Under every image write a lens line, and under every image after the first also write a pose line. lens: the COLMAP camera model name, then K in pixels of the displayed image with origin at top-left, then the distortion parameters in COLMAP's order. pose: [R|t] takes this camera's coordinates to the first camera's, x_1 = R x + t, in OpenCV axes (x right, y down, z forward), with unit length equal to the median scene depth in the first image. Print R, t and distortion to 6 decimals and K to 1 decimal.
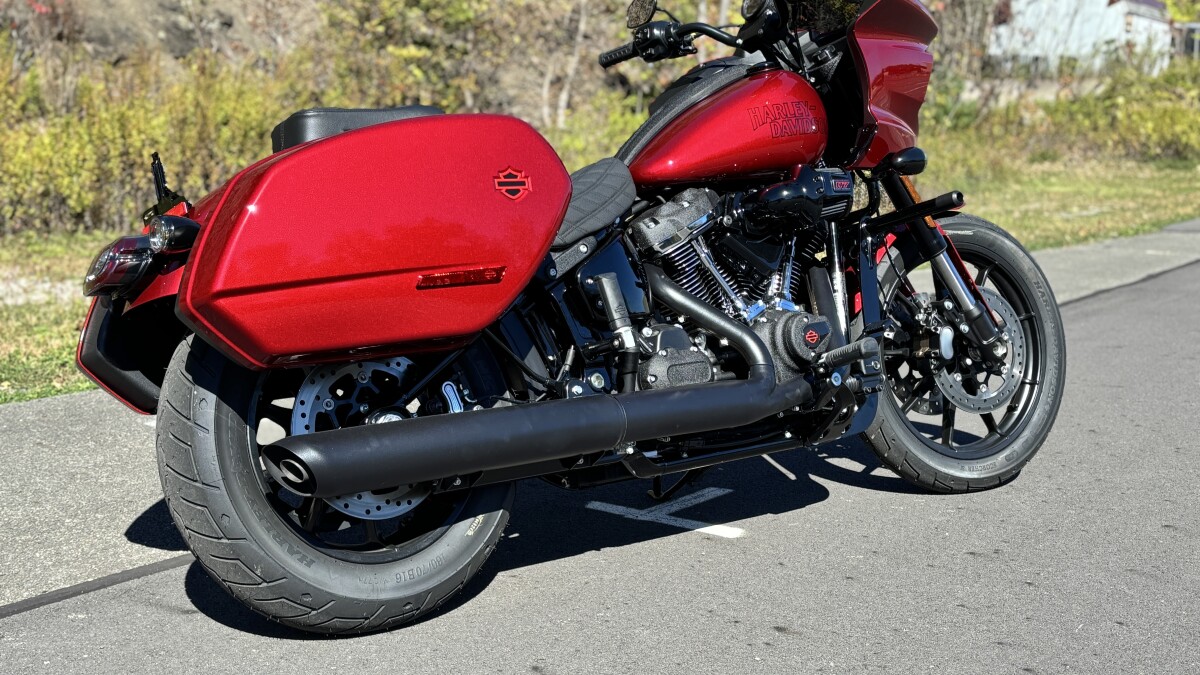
lens RADIAL K [[1468.1, 0, 600.0], [0, 1468.1, 337.5], [0, 0, 1]] dist [0.180114, -0.031750]
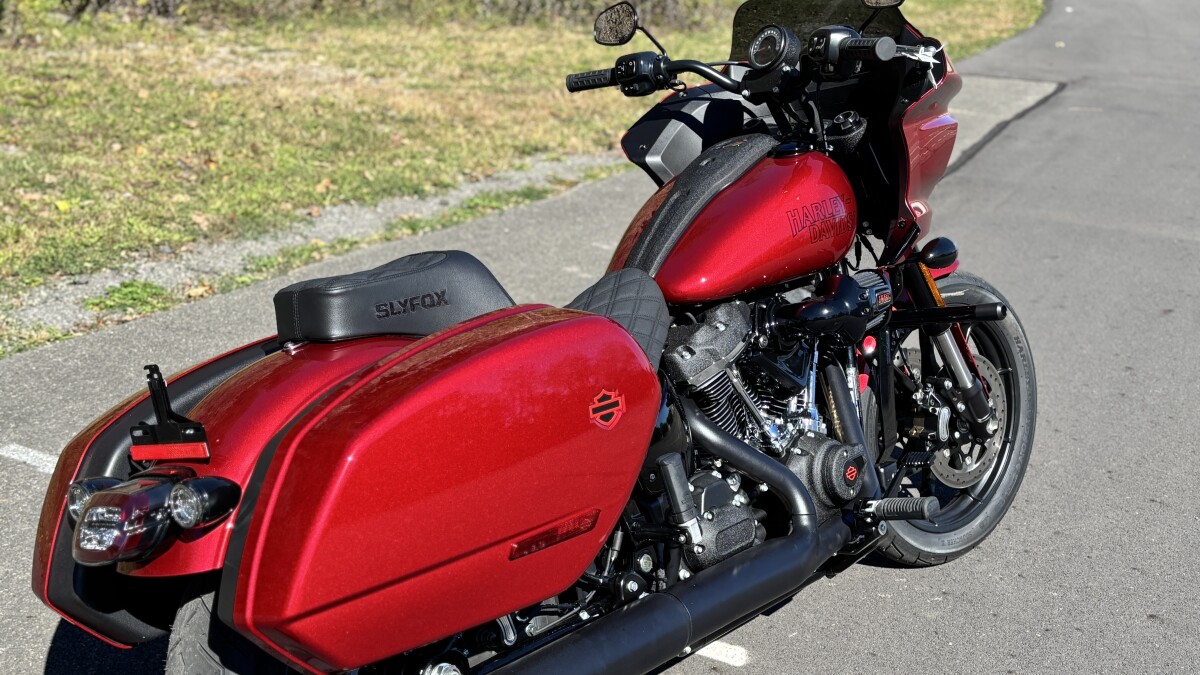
lens RADIAL K [[1468.1, 0, 600.0], [0, 1468.1, 337.5], [0, 0, 1]] dist [0.180114, -0.031750]
pose [[0.981555, -0.003159, 0.191154, -0.178049], [-0.029935, 0.984990, 0.169995, -0.228155], [-0.188822, -0.172581, 0.966727, 0.160844]]
